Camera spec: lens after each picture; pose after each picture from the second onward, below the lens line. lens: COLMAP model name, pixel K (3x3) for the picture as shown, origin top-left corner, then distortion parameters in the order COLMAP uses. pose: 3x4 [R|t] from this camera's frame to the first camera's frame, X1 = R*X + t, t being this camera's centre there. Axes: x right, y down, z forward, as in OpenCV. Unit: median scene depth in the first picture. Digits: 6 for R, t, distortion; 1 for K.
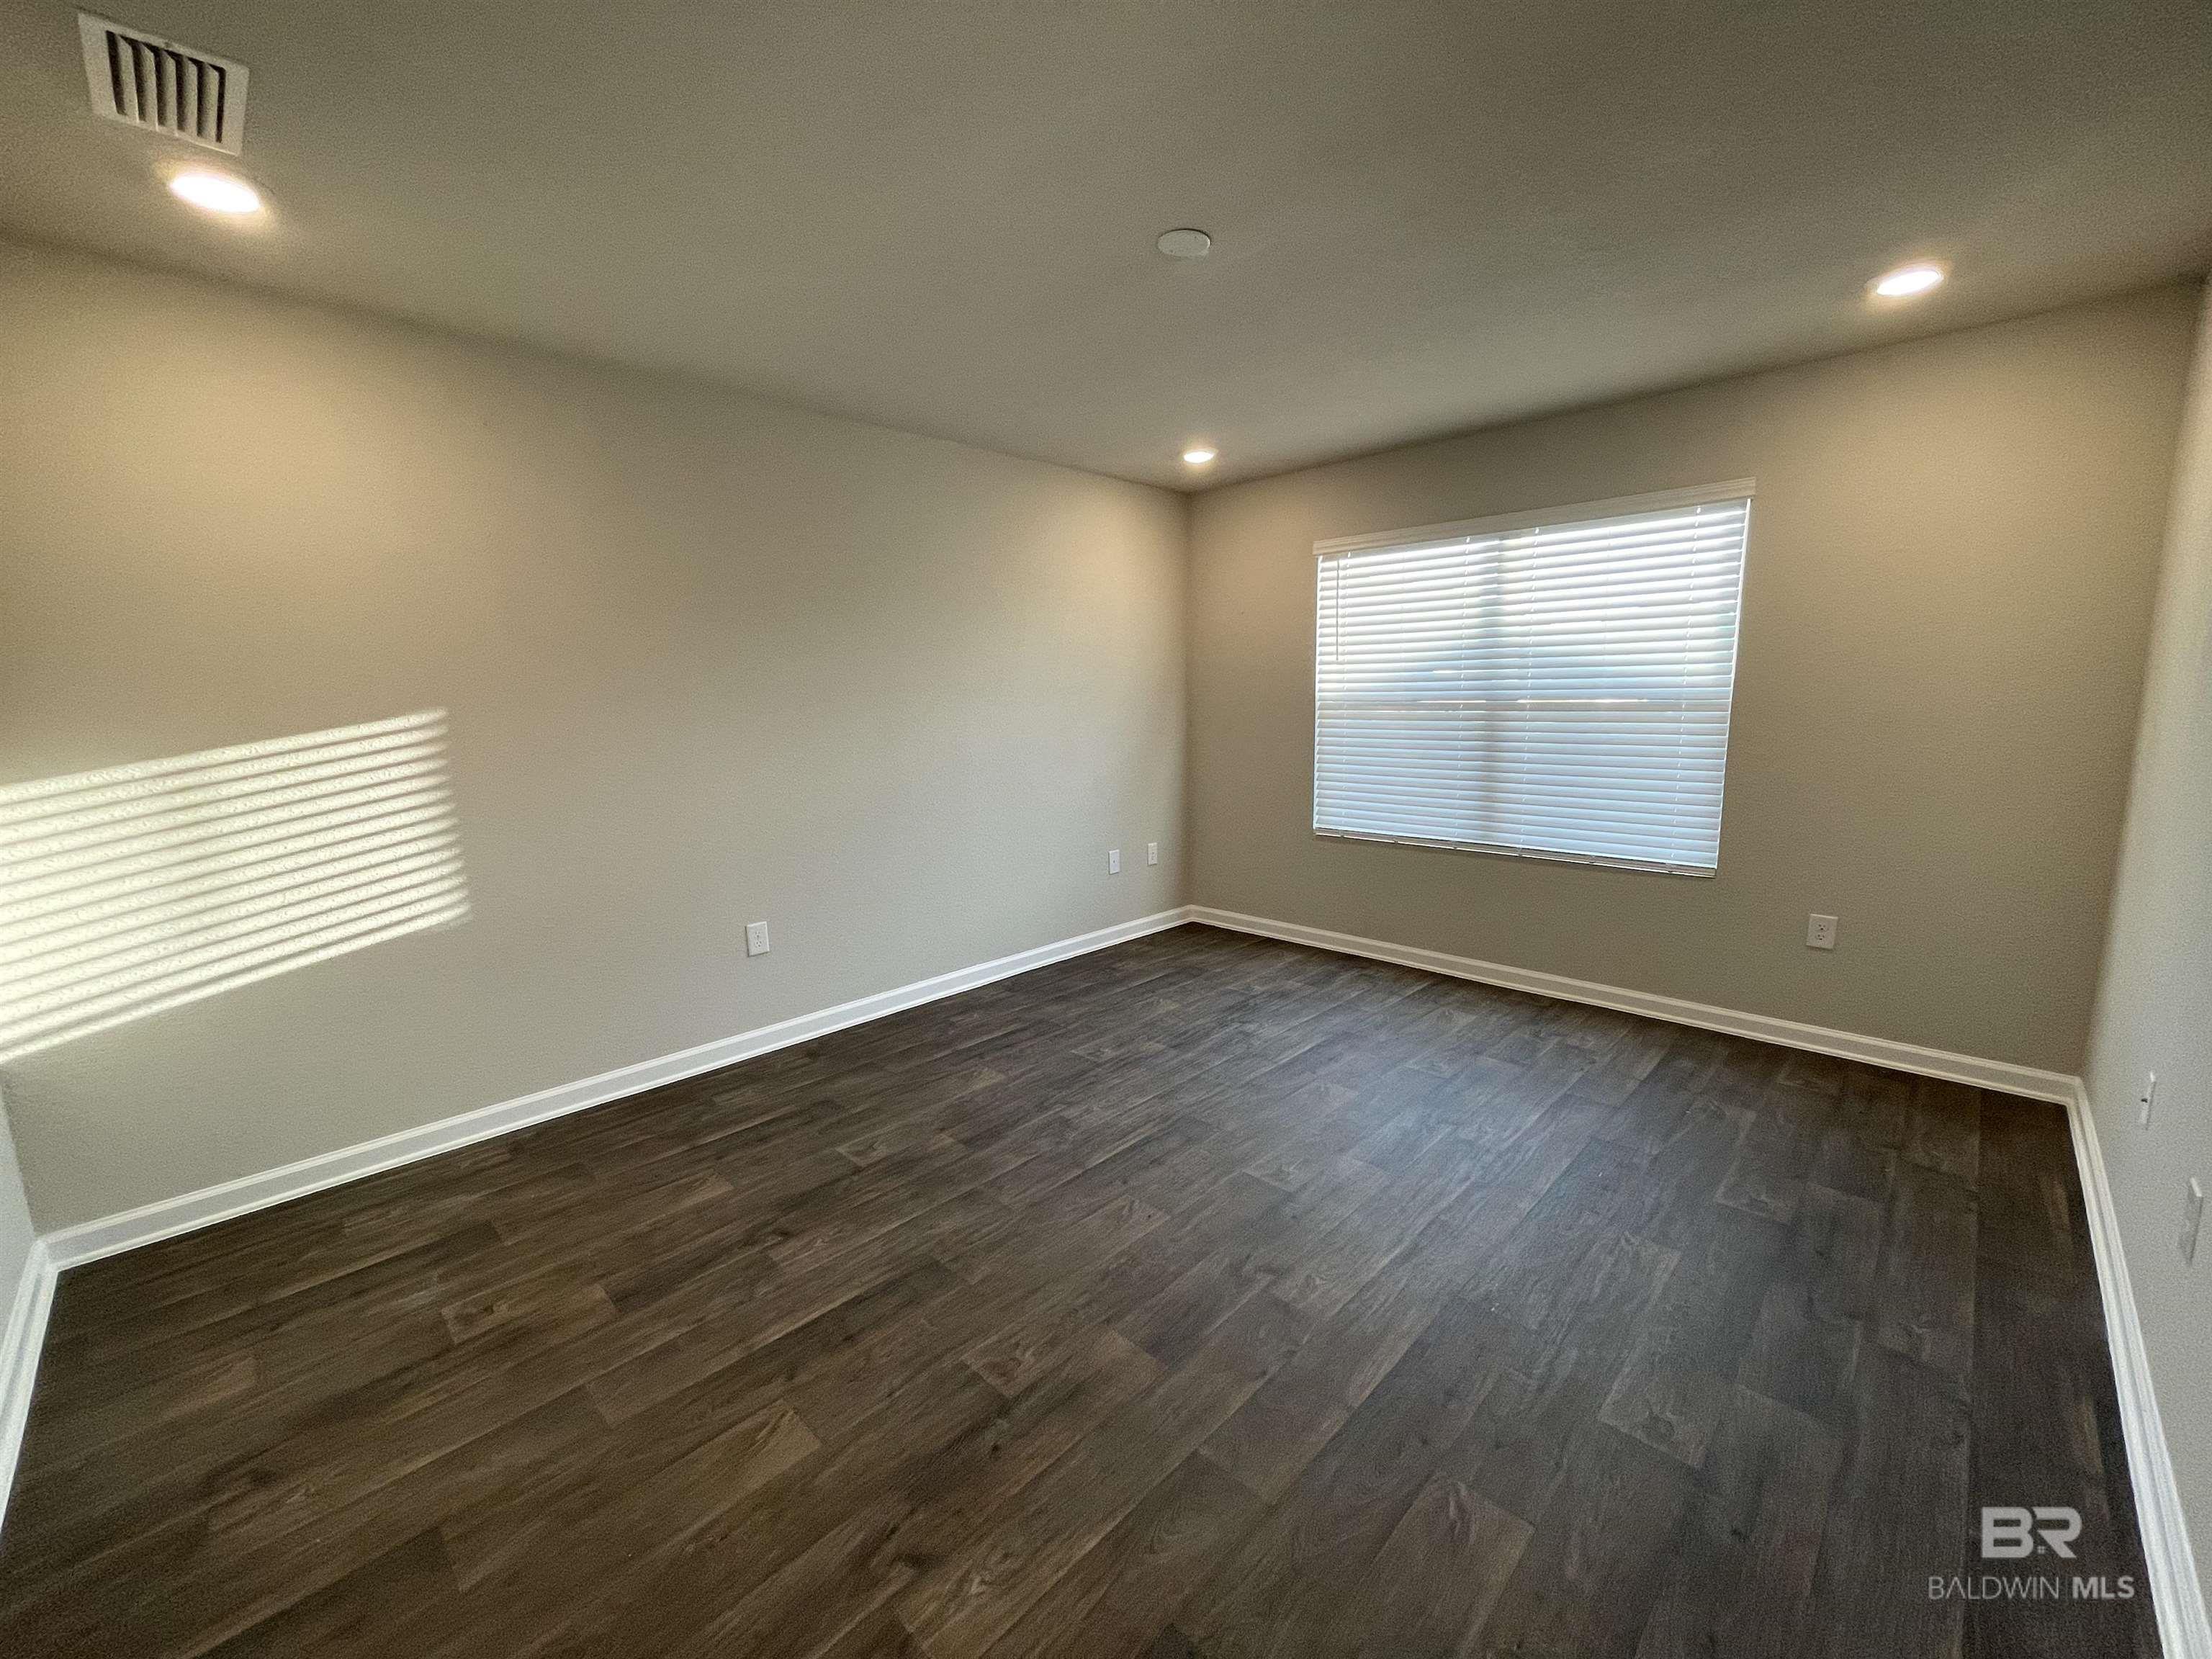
lens RADIAL K [[894.2, 0, 1090.6], [0, 894.2, 816.1], [0, 0, 1]] dist [0.001718, -0.000115]
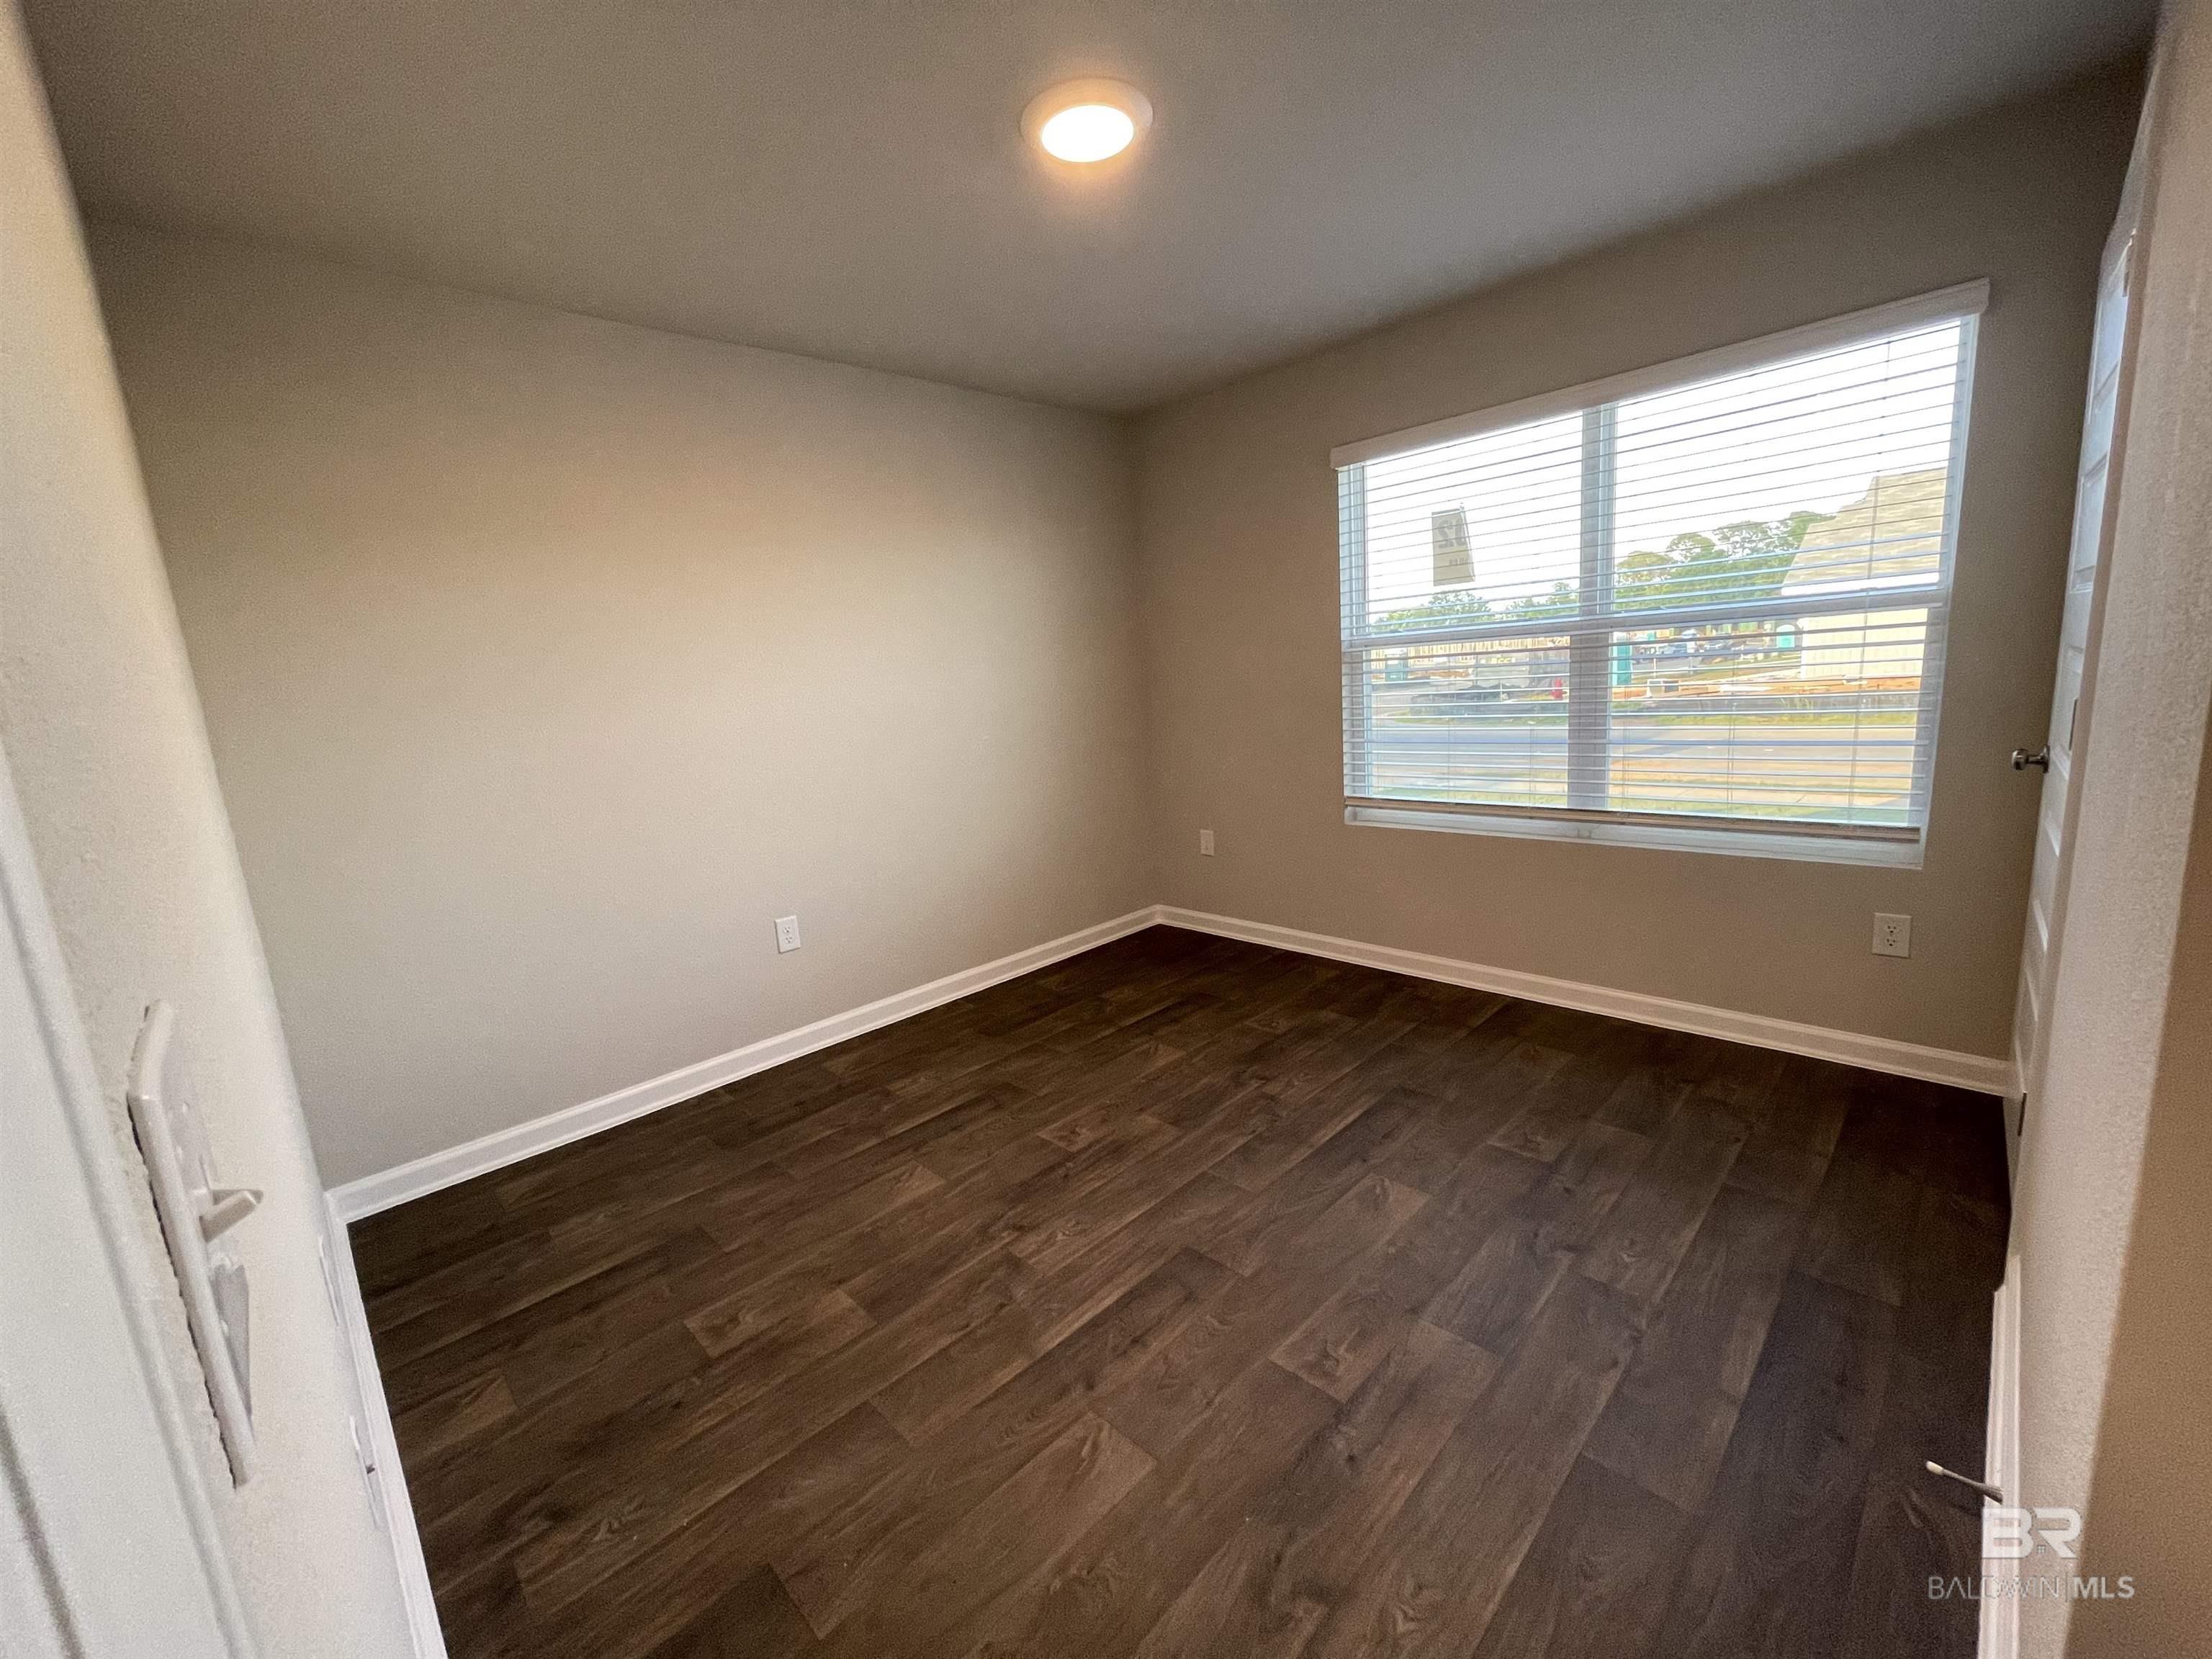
lens RADIAL K [[894.2, 0, 1095.5], [0, 894.2, 823.3], [0, 0, 1]] dist [0.001718, -0.000115]
pose [[0.998493, -0.050934, -0.020443, 0.062915], [0.051528, 0.998231, 0.029654, -0.019451], [0.018896, -0.030663, 0.999351, 0.287312]]
